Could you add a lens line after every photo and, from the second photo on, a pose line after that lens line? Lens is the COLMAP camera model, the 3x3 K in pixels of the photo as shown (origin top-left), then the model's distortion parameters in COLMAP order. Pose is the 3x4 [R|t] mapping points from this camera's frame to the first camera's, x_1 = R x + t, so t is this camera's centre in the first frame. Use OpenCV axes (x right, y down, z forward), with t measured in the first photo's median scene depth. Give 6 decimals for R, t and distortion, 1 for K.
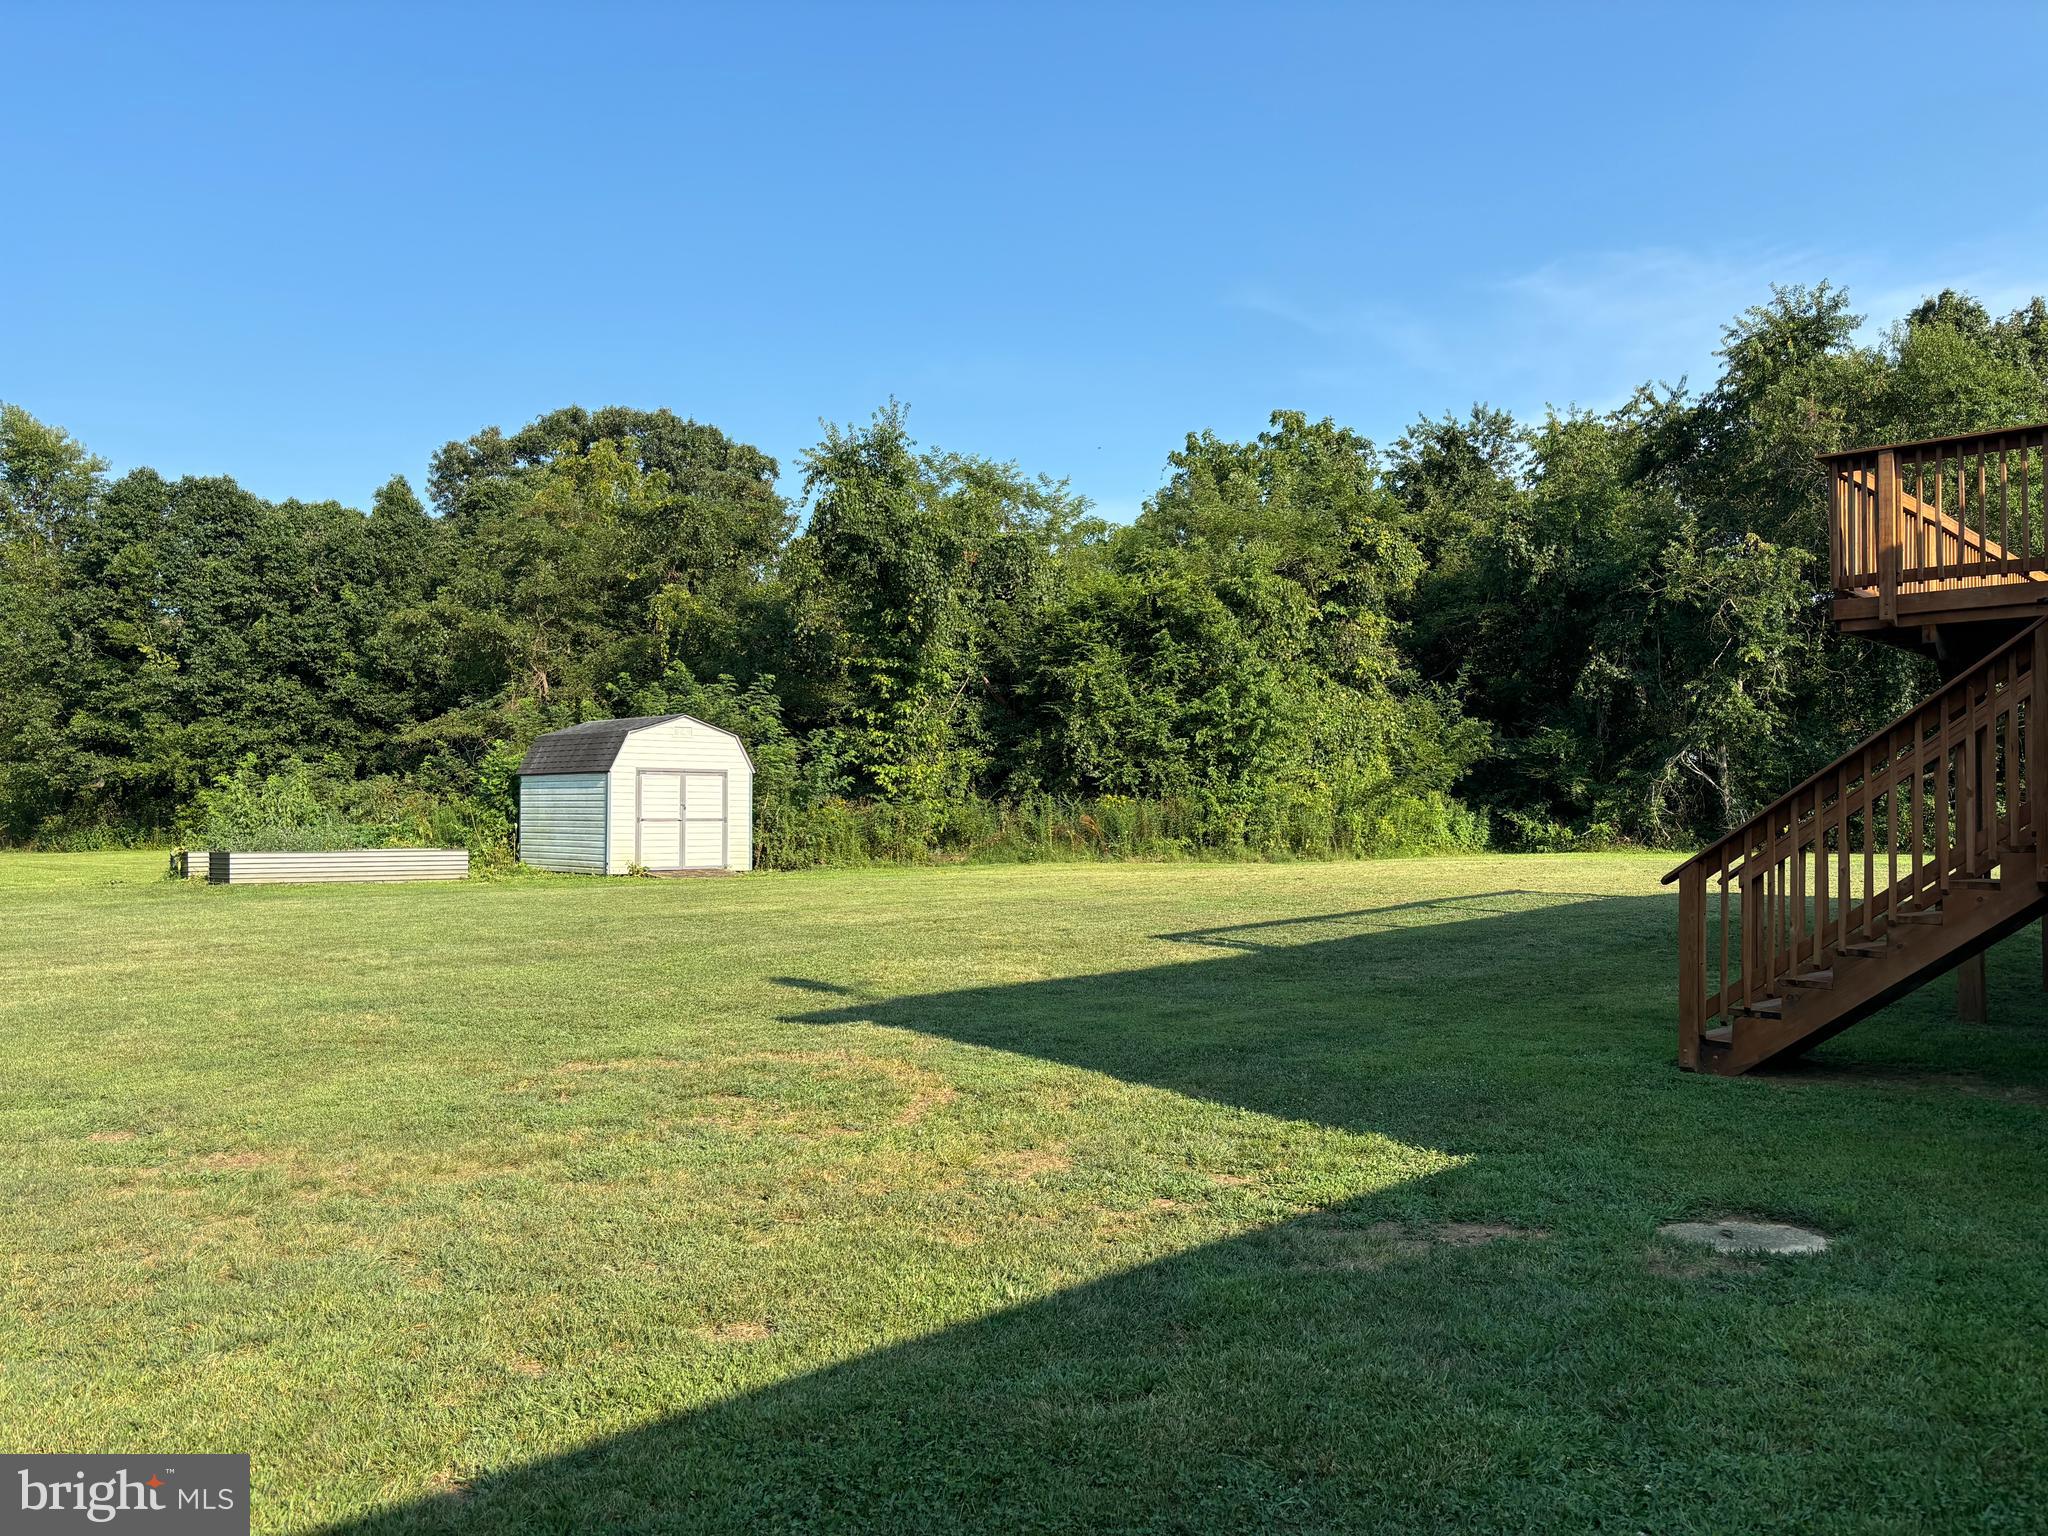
lens RADIAL K [[1493.4, 0, 1024.0], [0, 1493.4, 768.0], [0, 0, 1]] dist [0.044569, -0.078492]
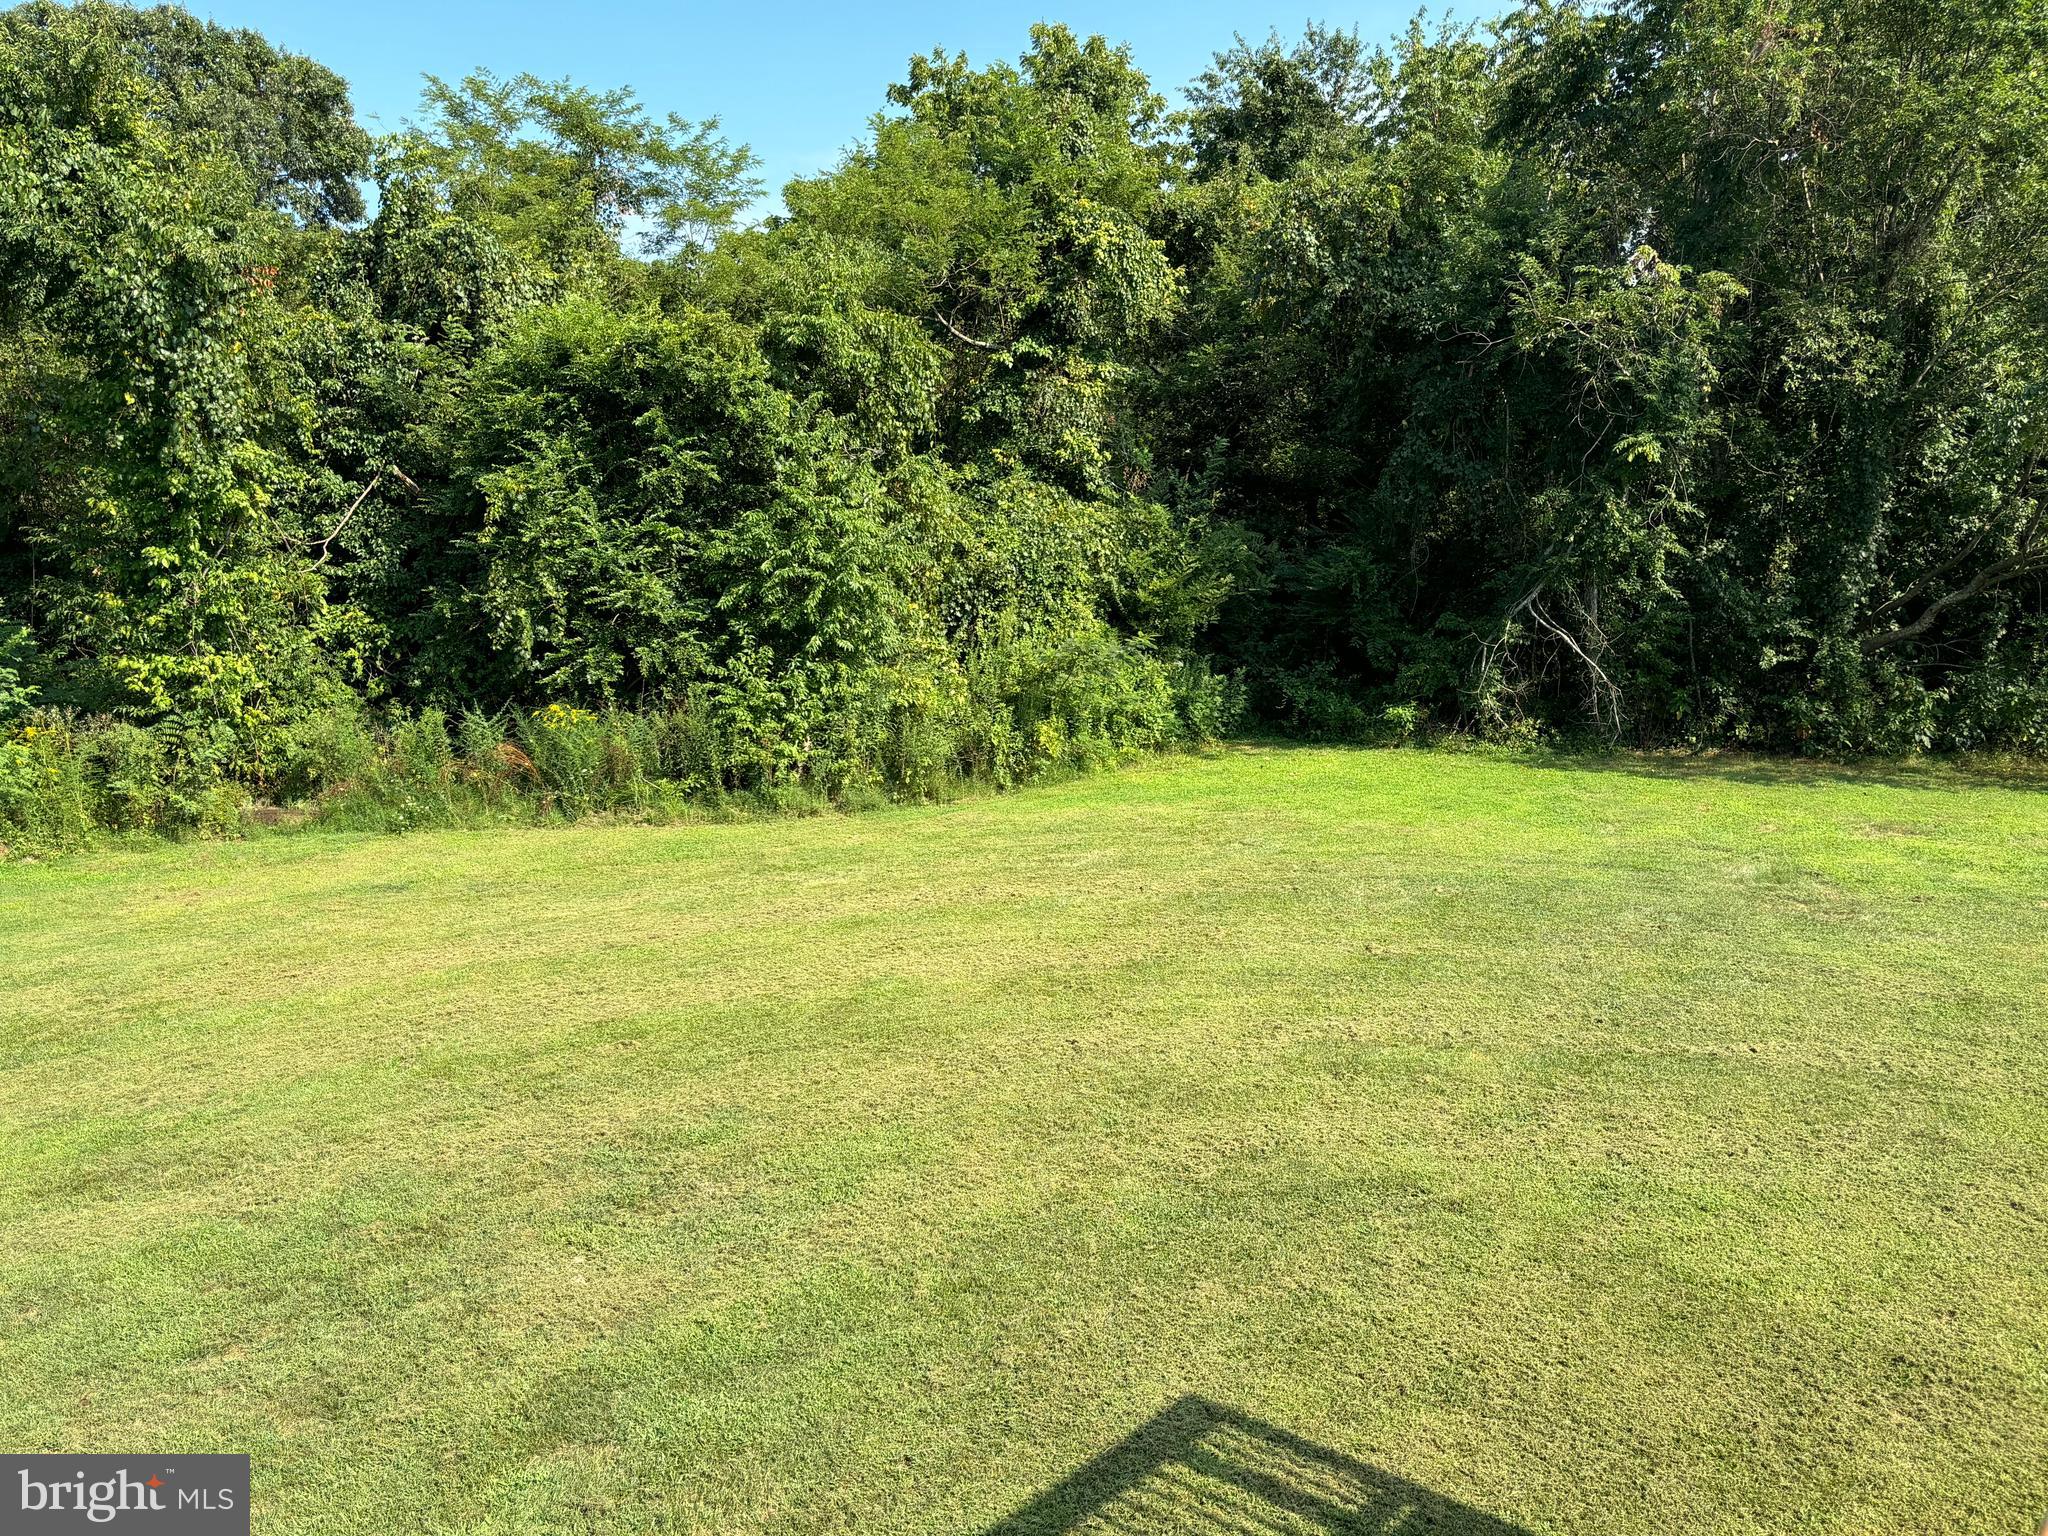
lens RADIAL K [[1661.9, 0, 1034.9], [0, 1661.9, 807.3], [0, 0, 1]] dist [0.002400, -0.033202]
pose [[0.996115, -0.012258, 0.087206, 0.155940], [-0.005719, 0.979169, 0.202966, -0.063440], [-0.087878, -0.202677, 0.975295, 0.289027]]
